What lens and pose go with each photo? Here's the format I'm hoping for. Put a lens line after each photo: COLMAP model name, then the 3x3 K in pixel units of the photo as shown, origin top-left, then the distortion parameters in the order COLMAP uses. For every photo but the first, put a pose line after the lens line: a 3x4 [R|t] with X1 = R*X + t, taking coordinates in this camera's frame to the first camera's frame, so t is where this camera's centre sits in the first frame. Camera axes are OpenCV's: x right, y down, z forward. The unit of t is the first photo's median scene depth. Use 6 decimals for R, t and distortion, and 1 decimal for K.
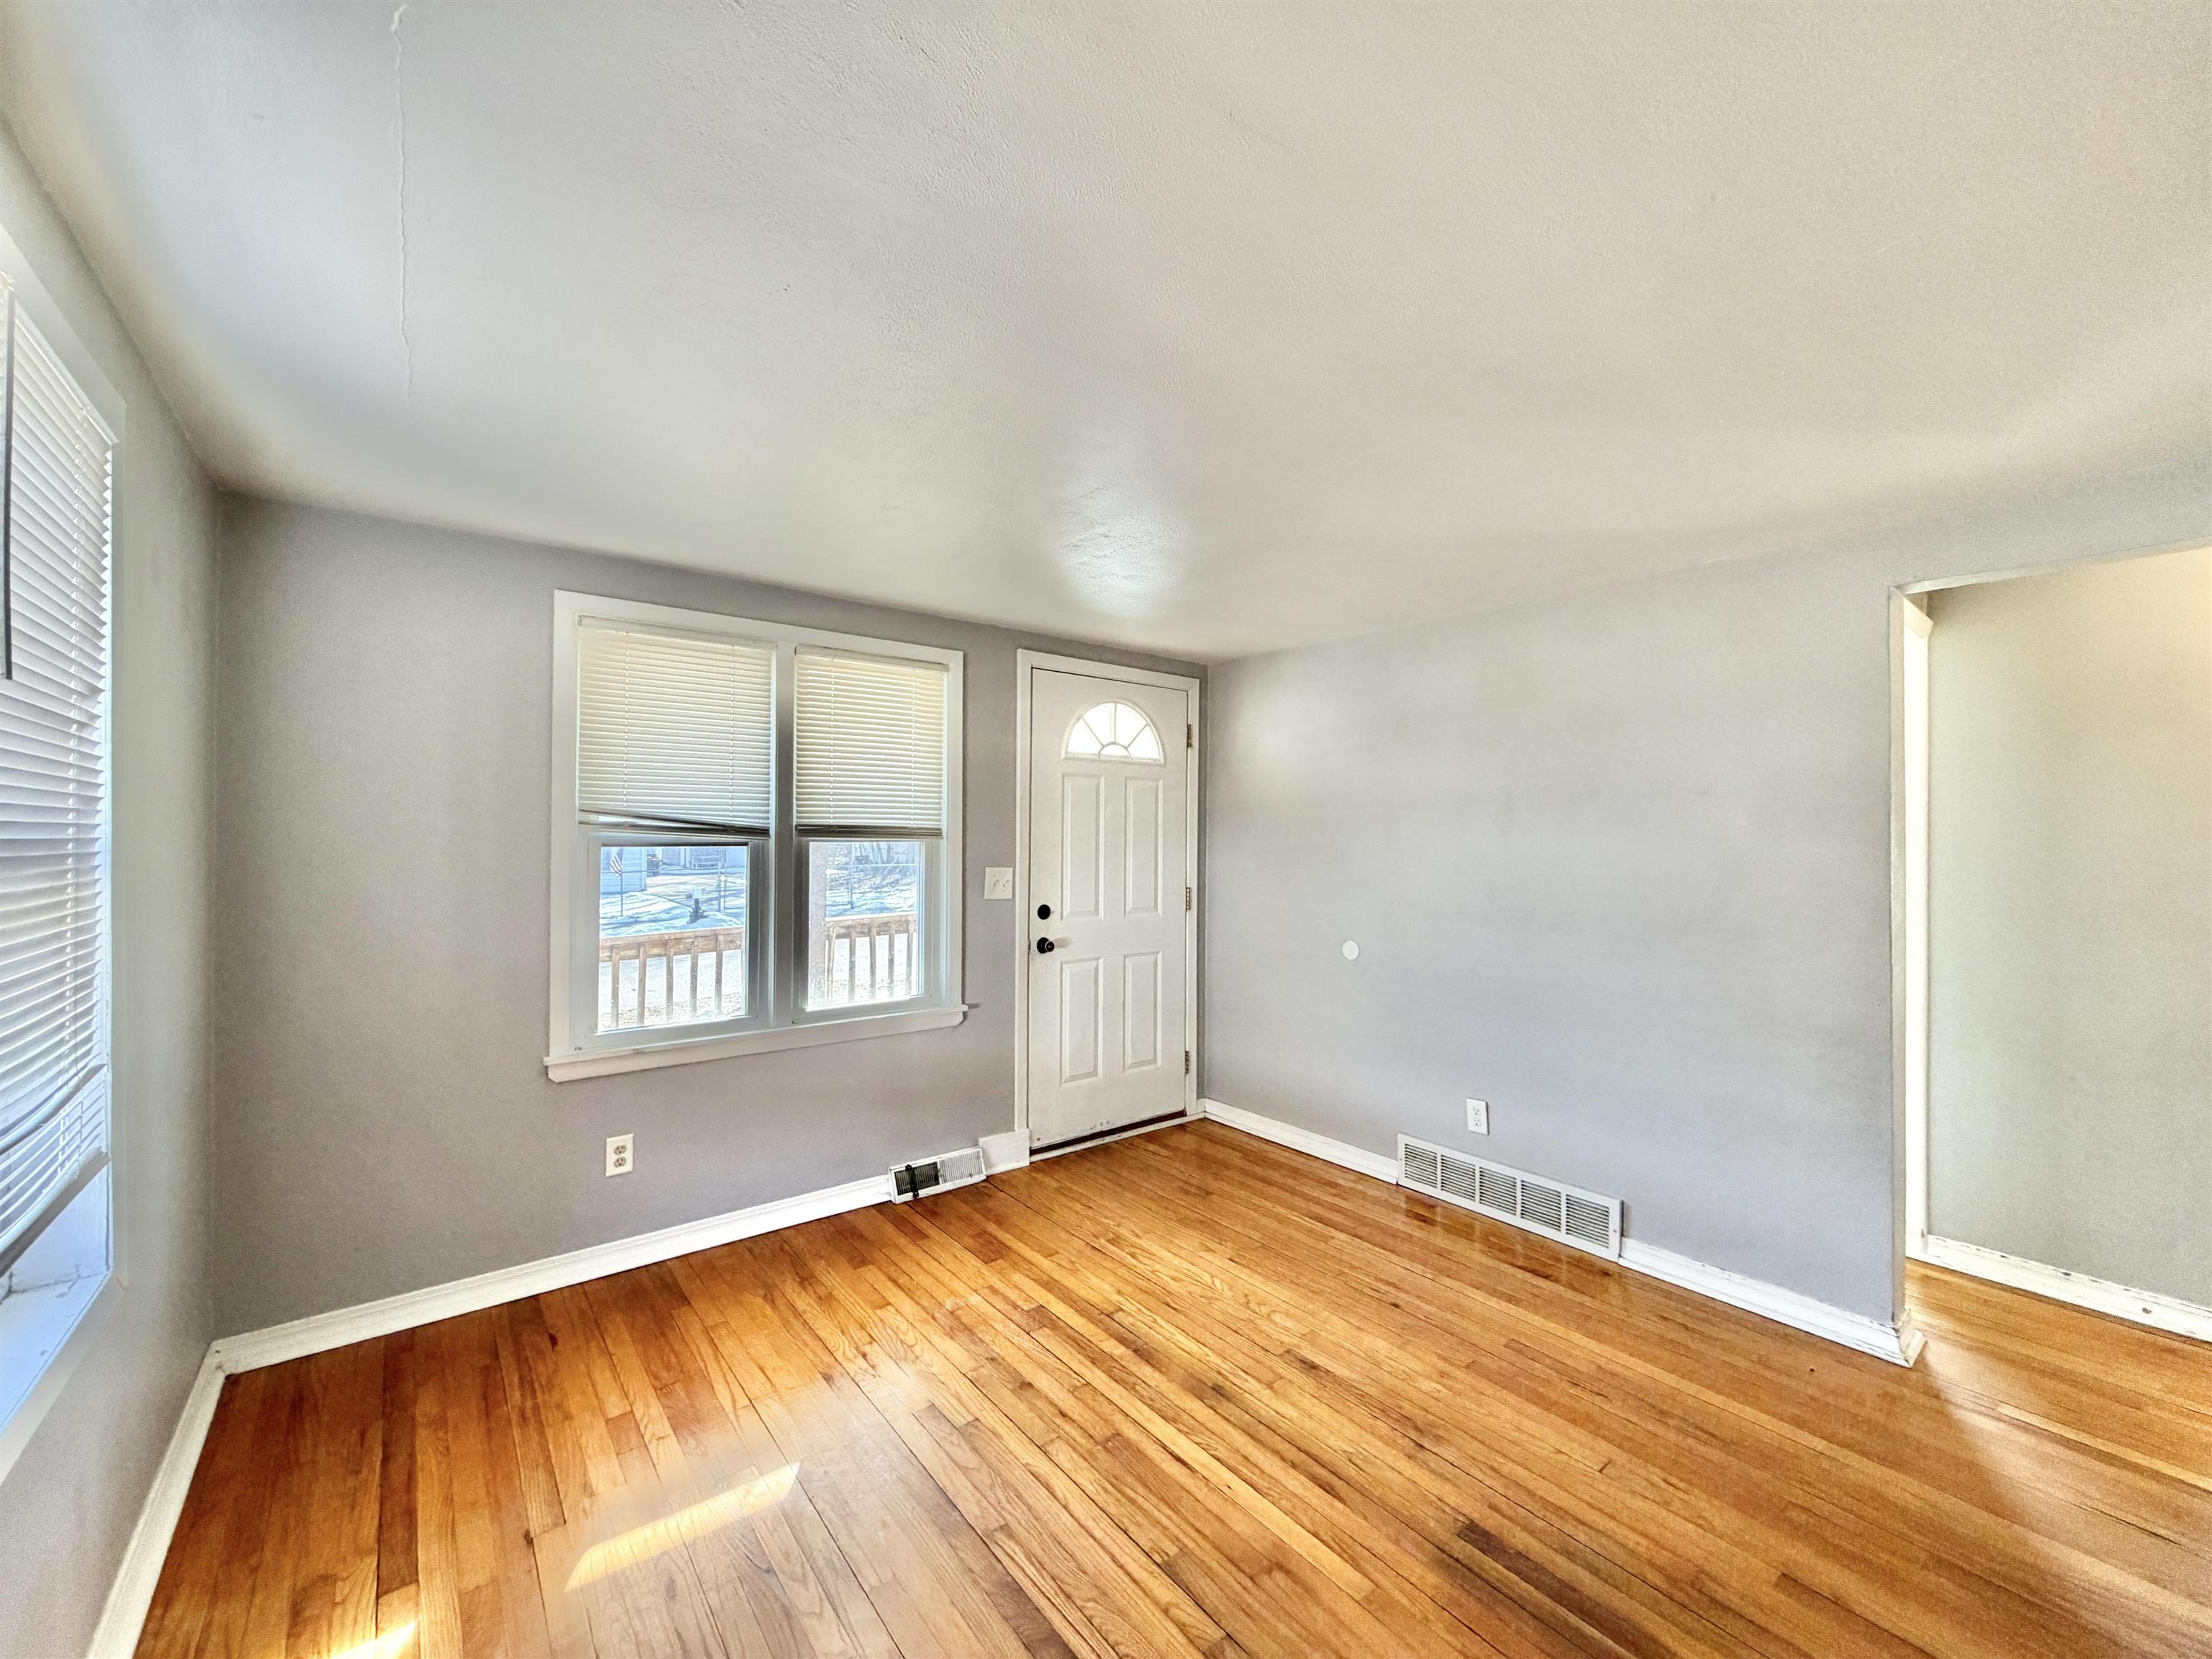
lens RADIAL K [[882.6, 0, 1101.1], [0, 882.6, 827.5], [0, 0, 1]] dist [0.000706, -0.000012]
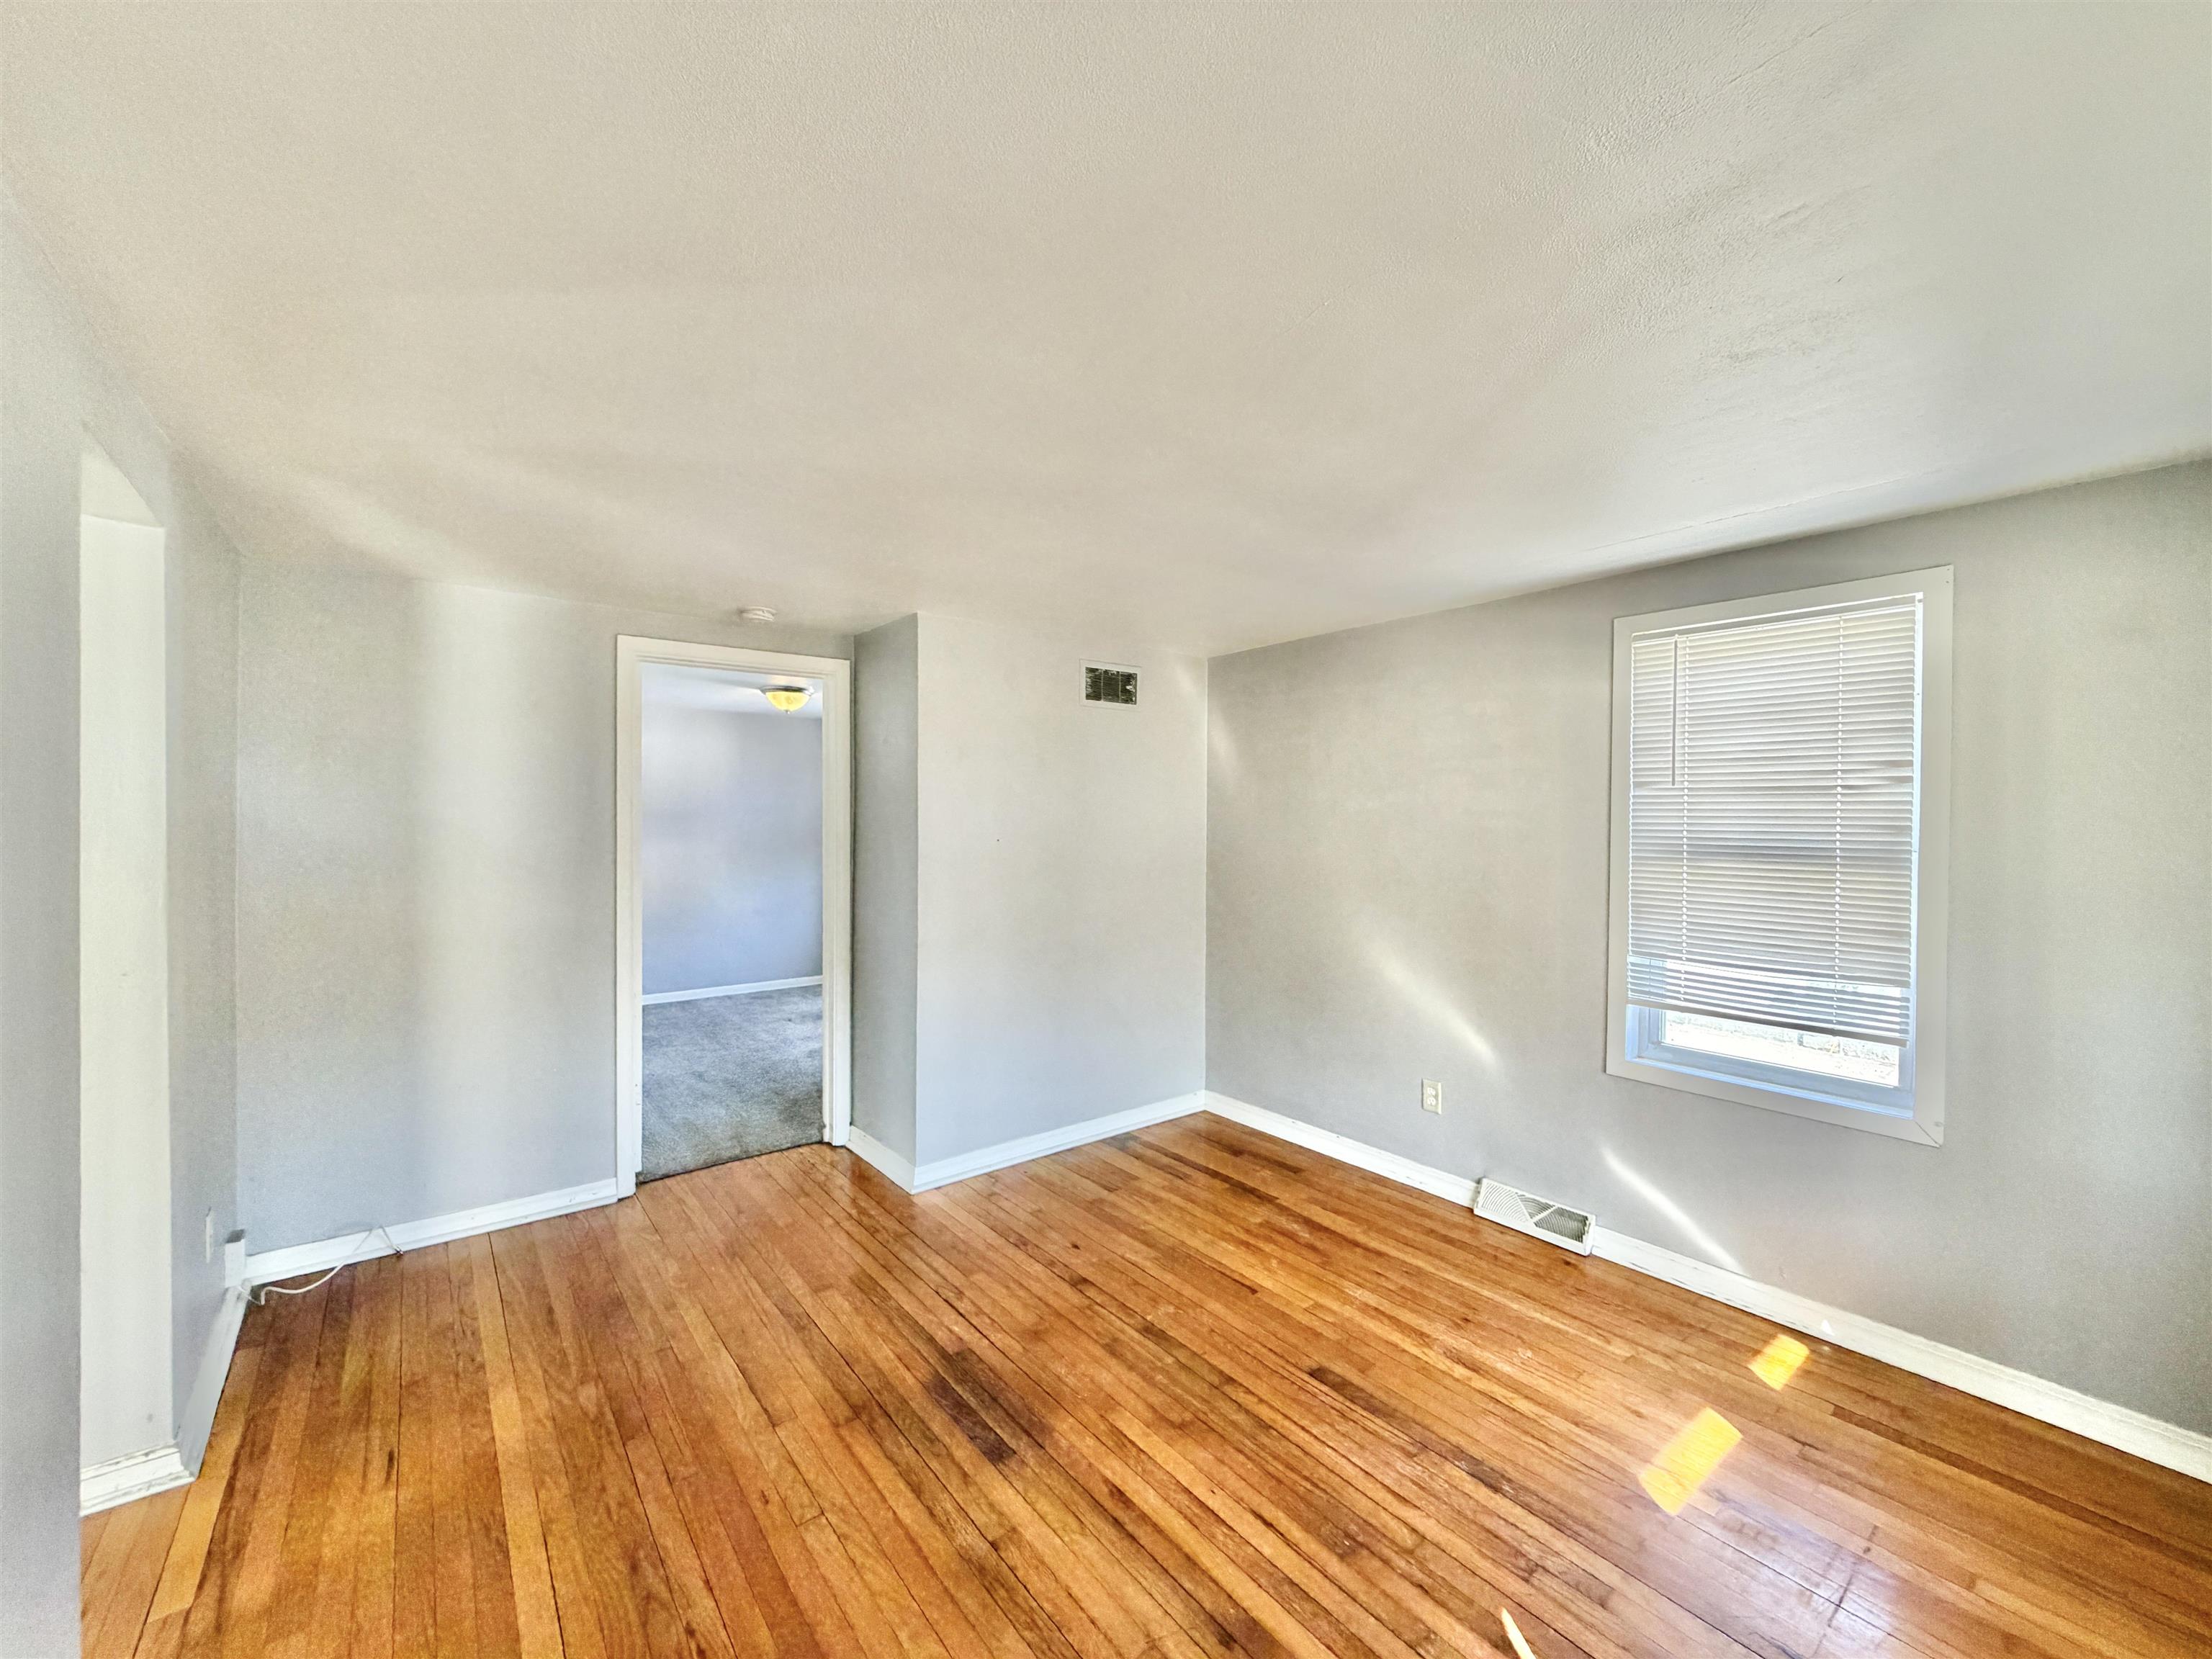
lens RADIAL K [[882.6, 0, 1101.1], [0, 882.6, 827.5], [0, 0, 1]] dist [0.000706, -0.000012]
pose [[-0.999931, -0.011310, -0.003223, 0.174963], [-0.011320, 0.999931, 0.003024, -0.009077], [0.003189, 0.003060, -0.999990, 1.225711]]
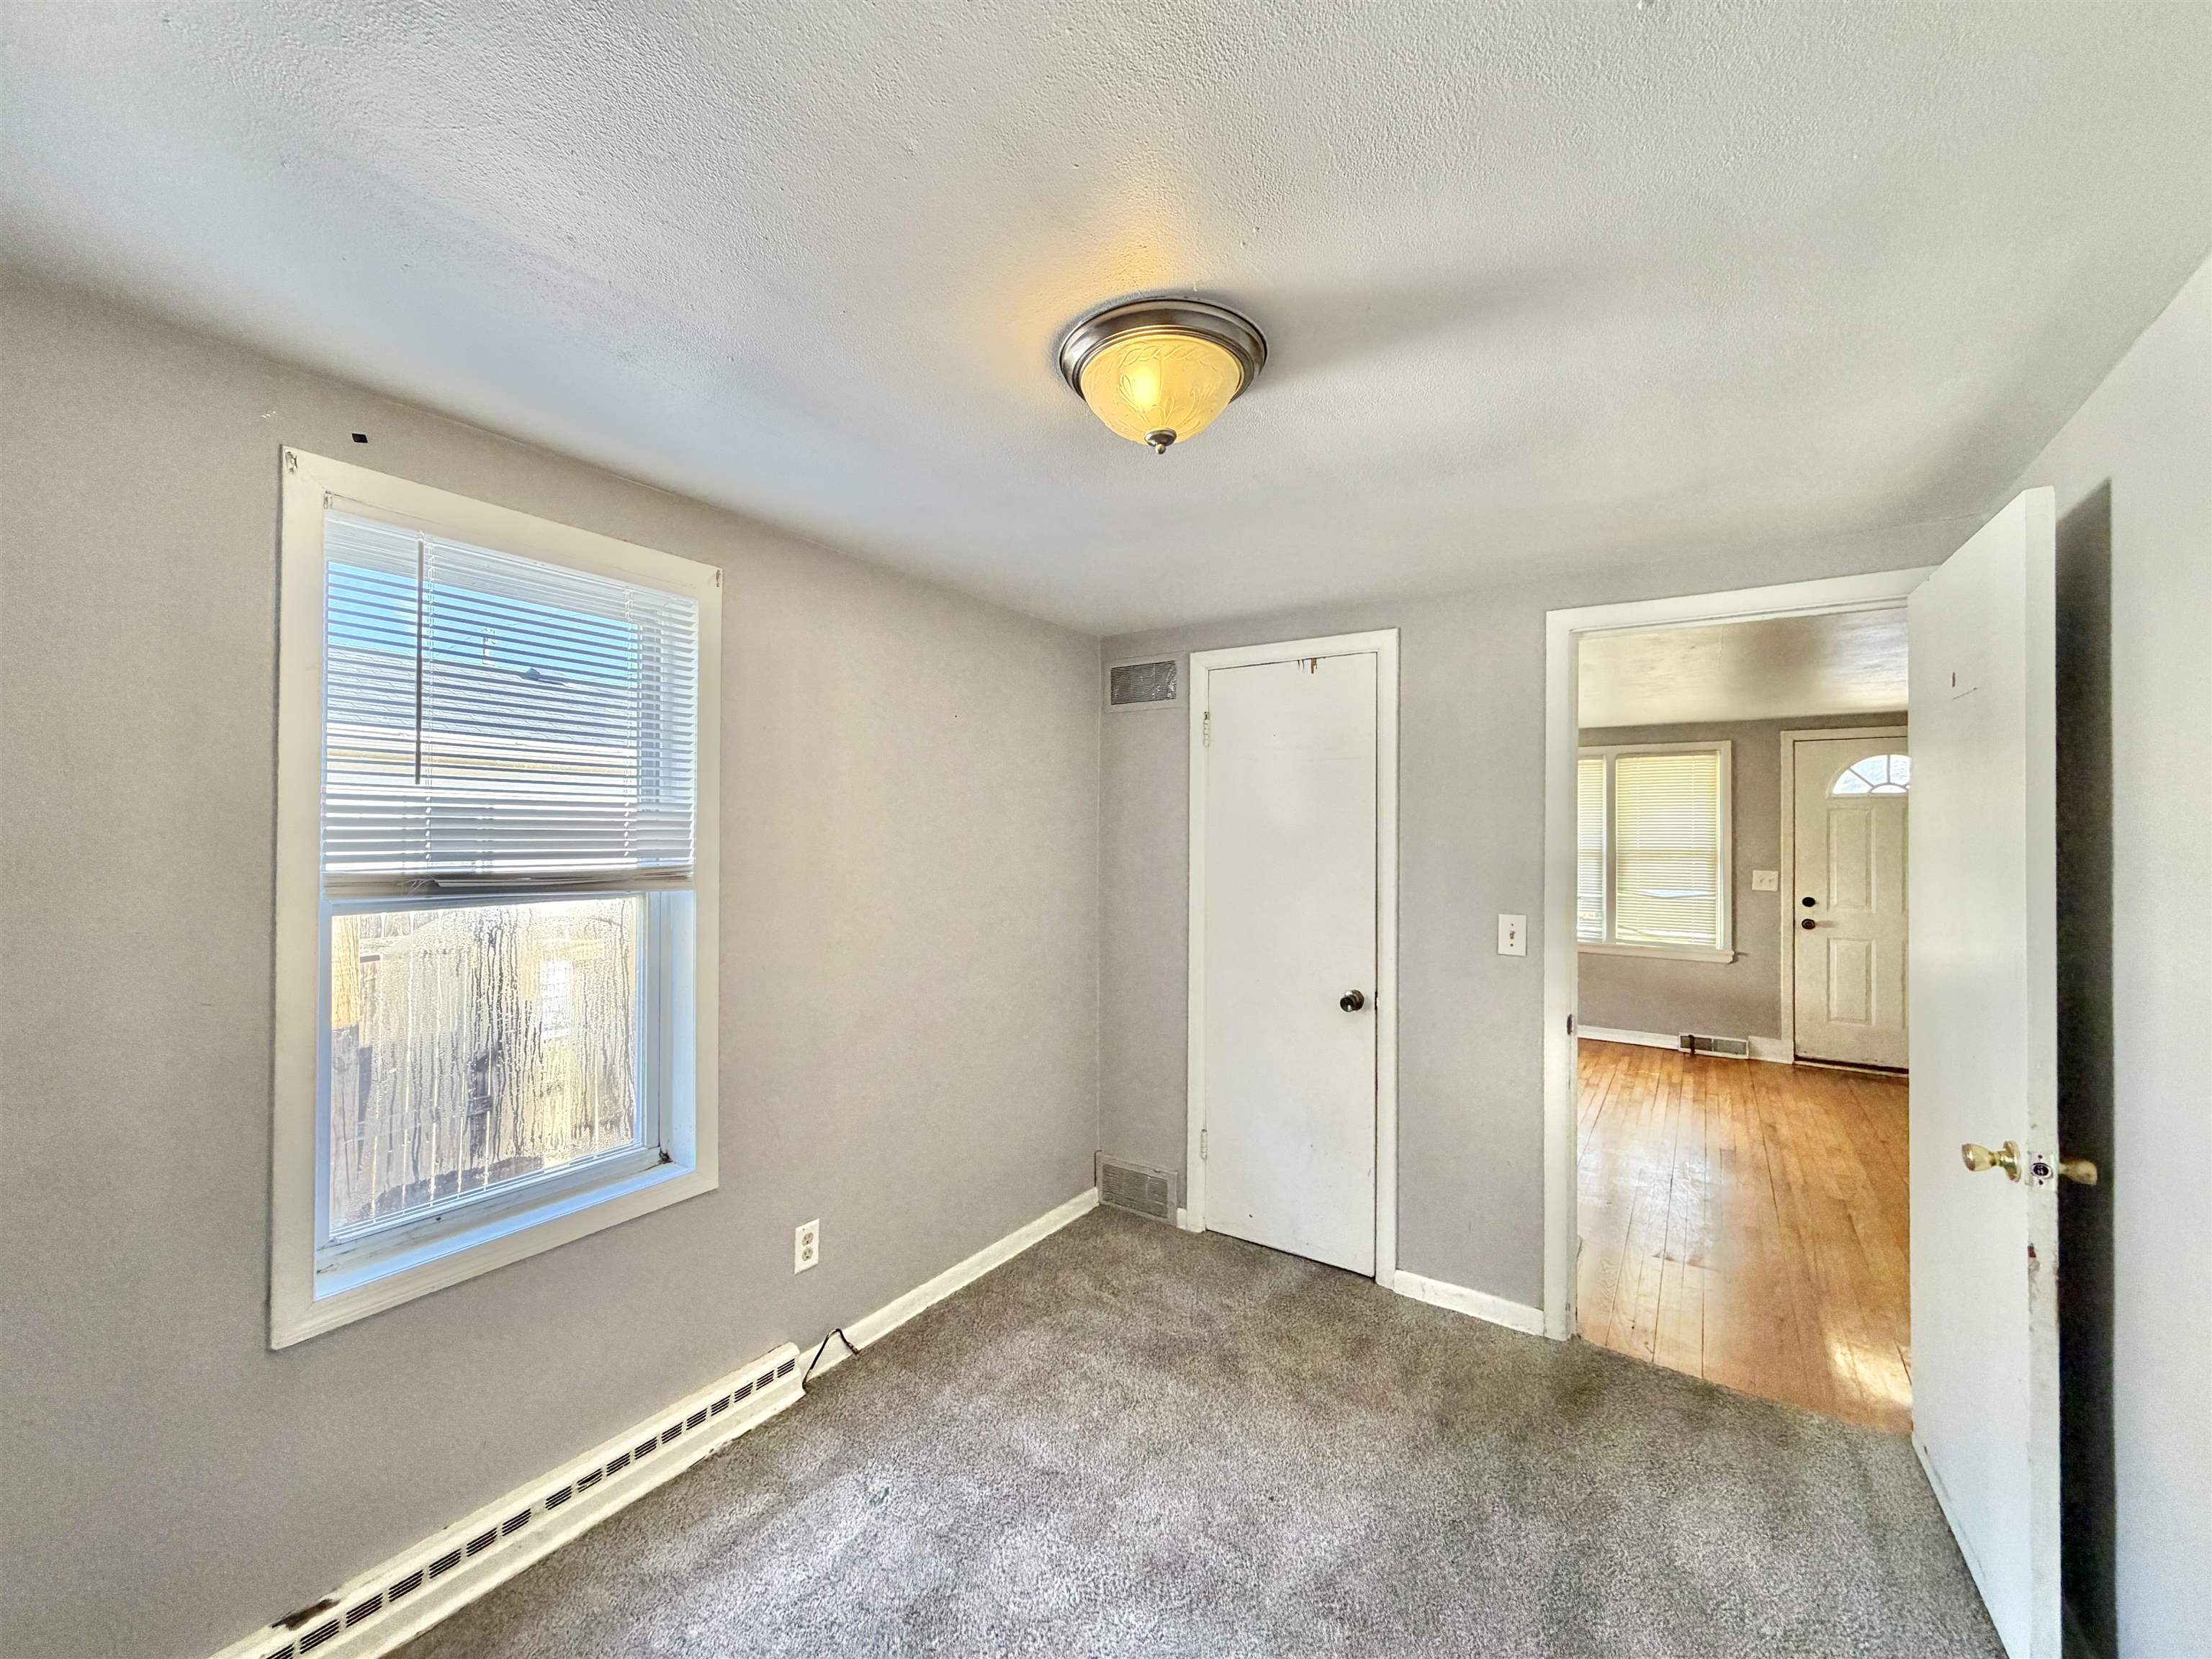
lens RADIAL K [[882.6, 0, 1101.1], [0, 882.6, 827.5], [0, 0, 1]] dist [0.000706, -0.000012]
pose [[0.306122, -0.012203, -0.951914, 1.235162], [0.005392, 0.999924, -0.011084, -0.025691], [0.951977, -0.001739, 0.306164, -0.751382]]
